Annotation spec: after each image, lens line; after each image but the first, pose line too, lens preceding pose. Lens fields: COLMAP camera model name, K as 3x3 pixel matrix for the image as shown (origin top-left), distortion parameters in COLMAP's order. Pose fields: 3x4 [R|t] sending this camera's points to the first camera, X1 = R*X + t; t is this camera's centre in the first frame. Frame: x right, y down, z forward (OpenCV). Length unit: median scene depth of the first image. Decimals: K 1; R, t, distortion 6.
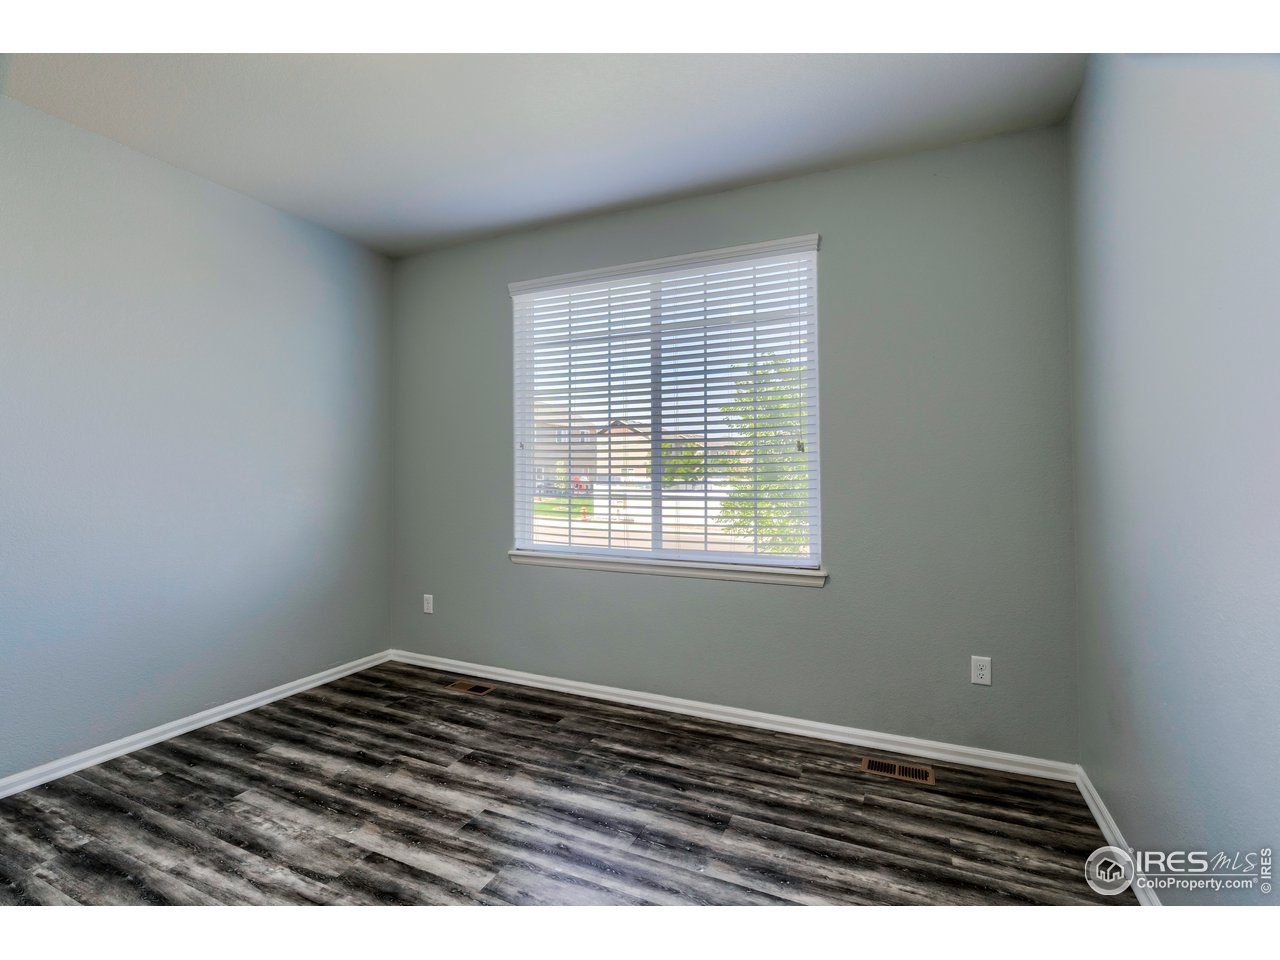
lens RADIAL K [[594.5, 0, 635.0], [0, 594.5, 478.3], [0, 0, 1]] dist [-0.011910, 0.001776]
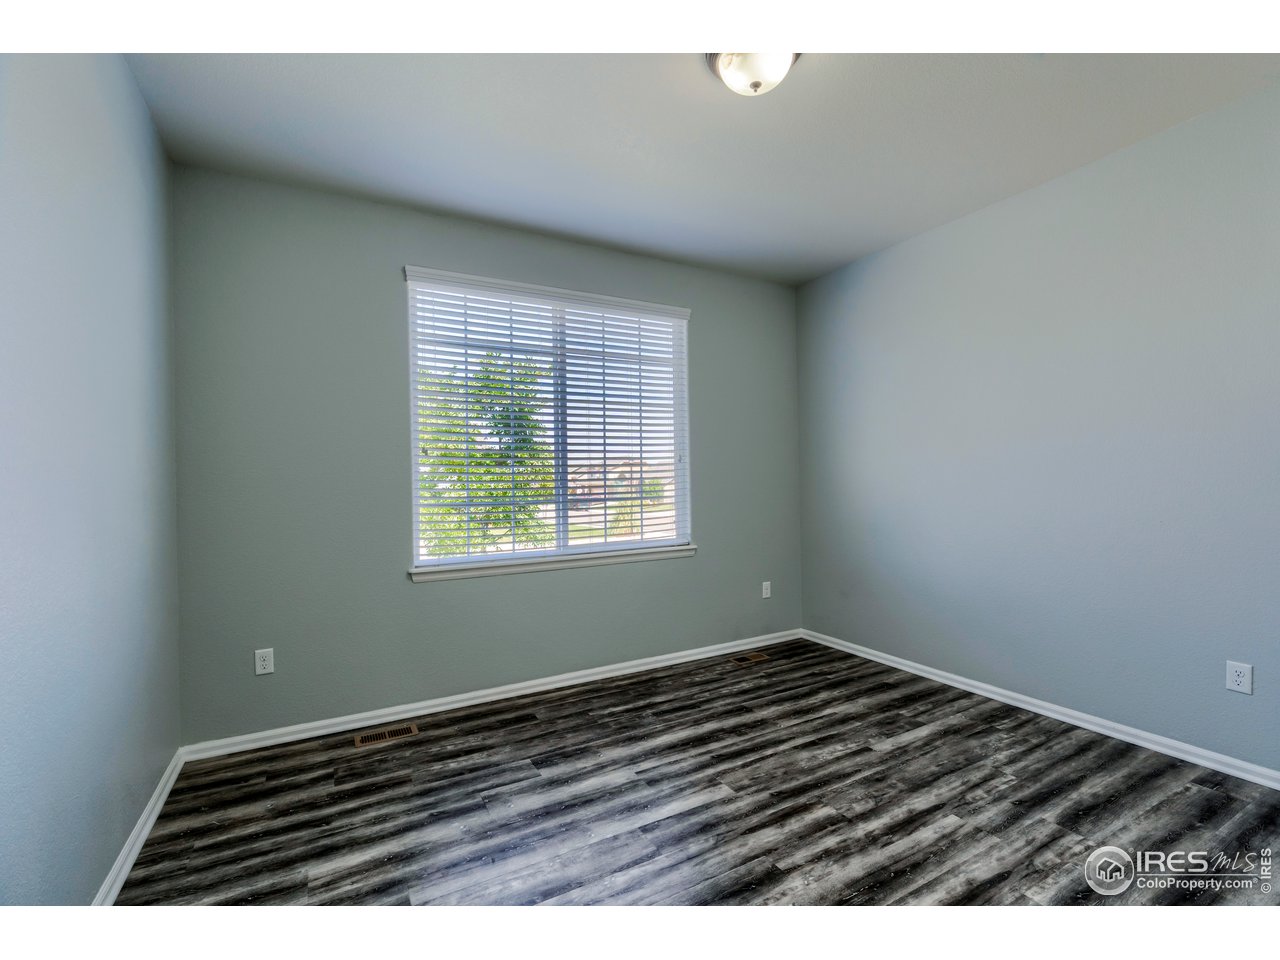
lens RADIAL K [[594.5, 0, 649.3], [0, 594.5, 499.2], [0, 0, 1]] dist [-0.011910, 0.001776]
pose [[0.572306, -0.039887, 0.819069, -0.939620], [0.023954, 0.999203, 0.031922, -0.003478], [-0.819690, 0.001351, 0.572806, 0.259928]]
